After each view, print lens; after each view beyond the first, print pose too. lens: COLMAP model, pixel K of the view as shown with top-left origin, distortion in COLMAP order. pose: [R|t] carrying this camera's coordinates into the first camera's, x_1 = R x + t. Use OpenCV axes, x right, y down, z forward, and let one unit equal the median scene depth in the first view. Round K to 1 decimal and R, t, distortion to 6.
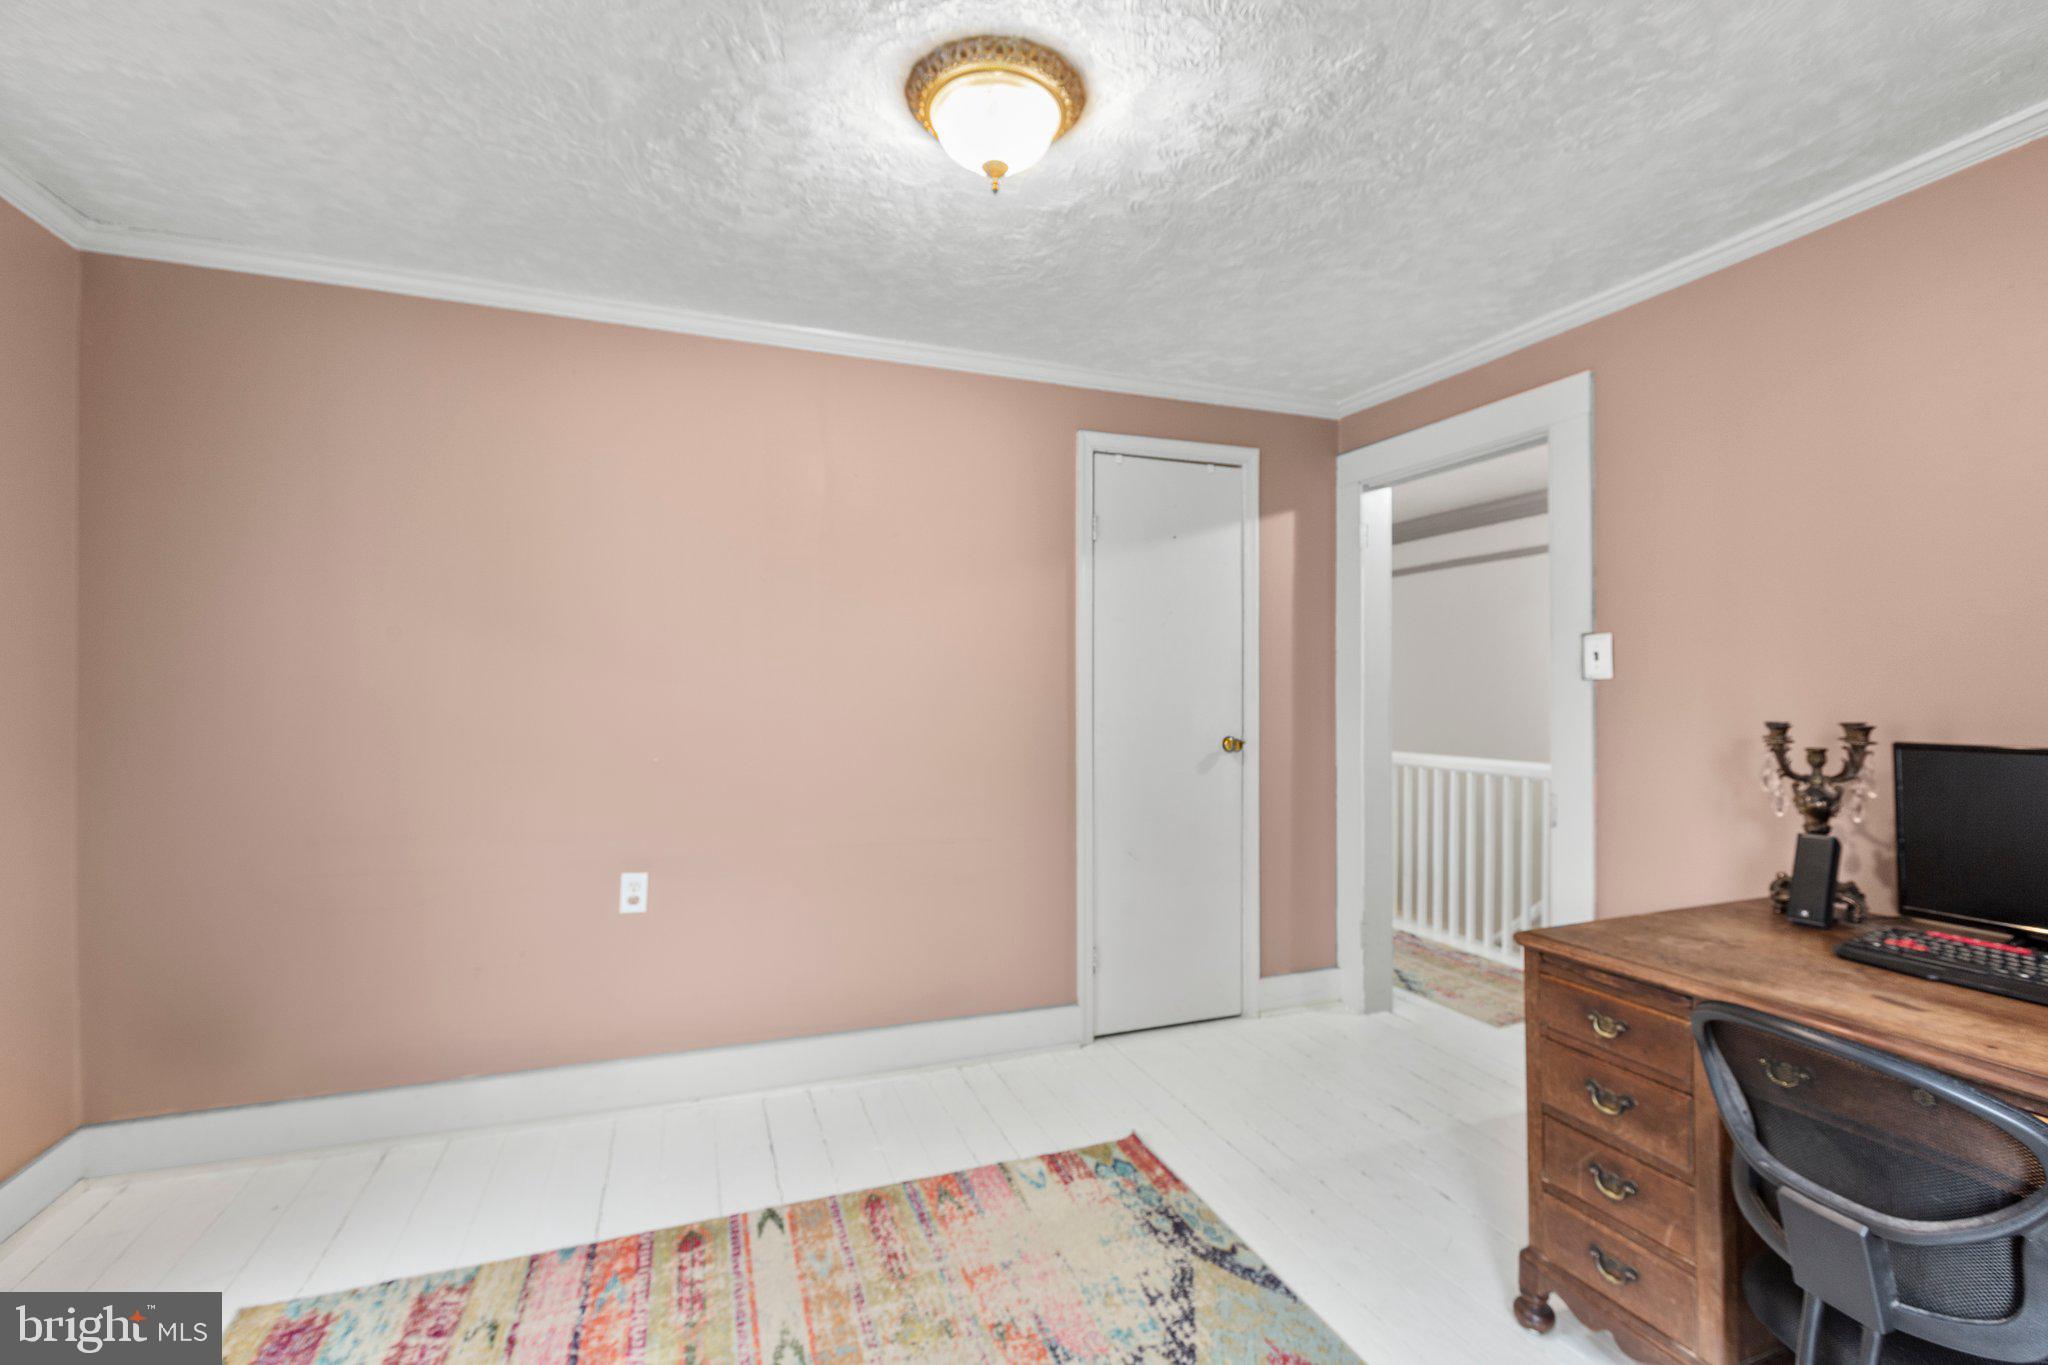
lens RADIAL K [[894.7, 0, 1024.0], [0, 894.7, 682.5], [0, 0, 1]] dist [0.000223, -0.000020]
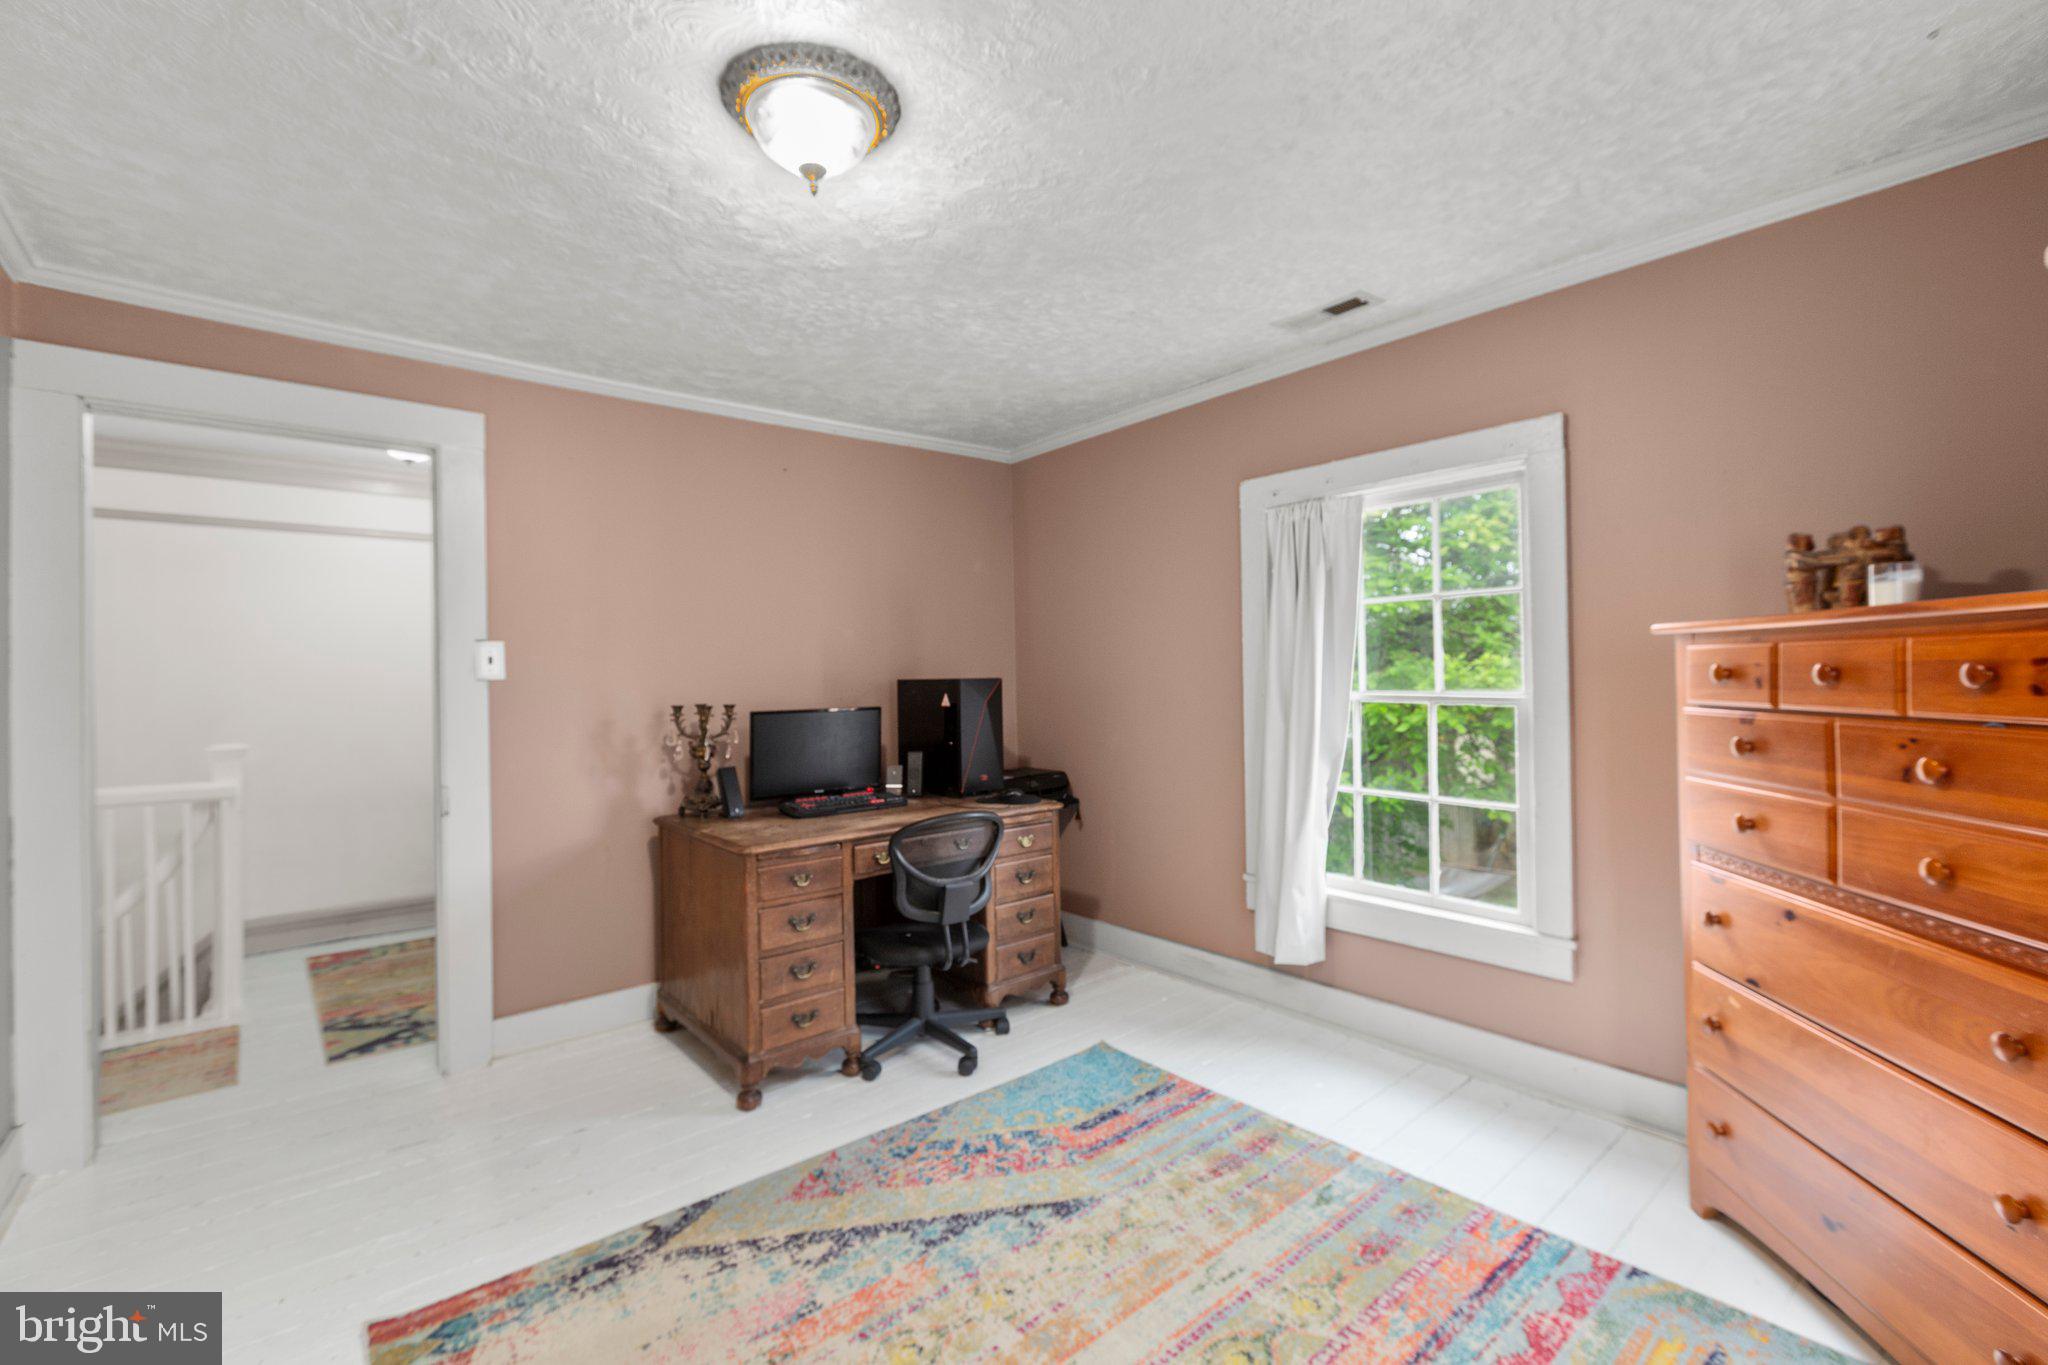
lens RADIAL K [[877.1, 0, 1031.4], [0, 877.1, 673.8], [0, 0, 1]] dist [0.000736, -0.000163]
pose [[-0.327212, 0.011413, 0.944882, -0.891008], [0.009040, 0.999919, -0.008948, 0.006678], [-0.944908, 0.005614, -0.327289, 0.931215]]
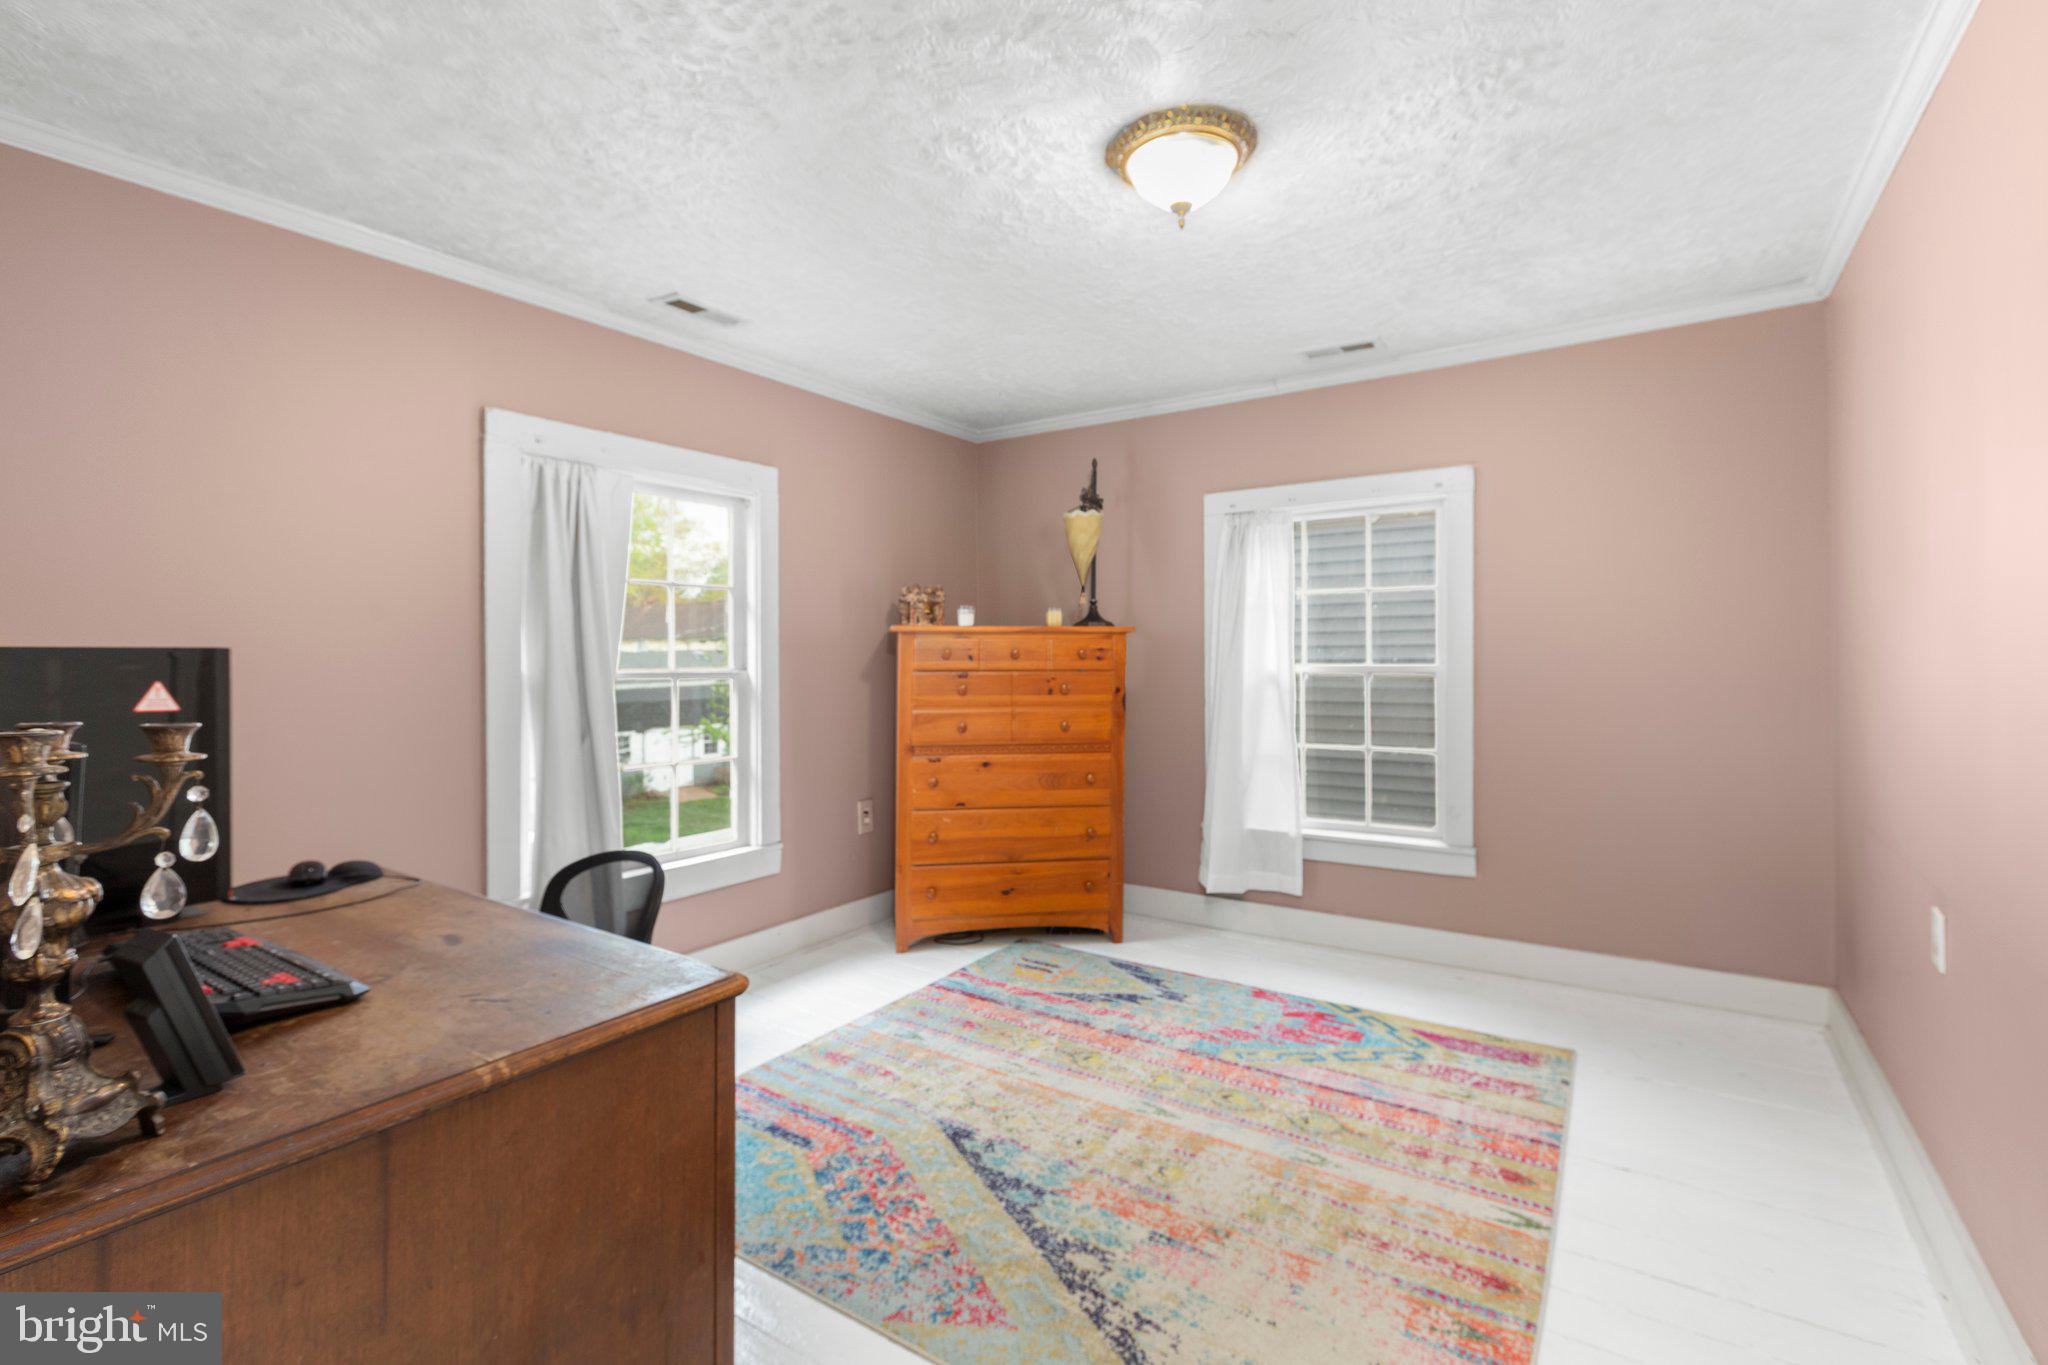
lens RADIAL K [[921.1, 0, 990.3], [0, 921.1, 665.5], [0, 0, 1]] dist [-0.001055, -0.000333]
pose [[-0.833435, 0.014727, -0.552421, 0.722400], [0.015431, 0.999875, 0.003375, 0.023708], [0.552402, -0.005711, -0.833558, 1.582790]]
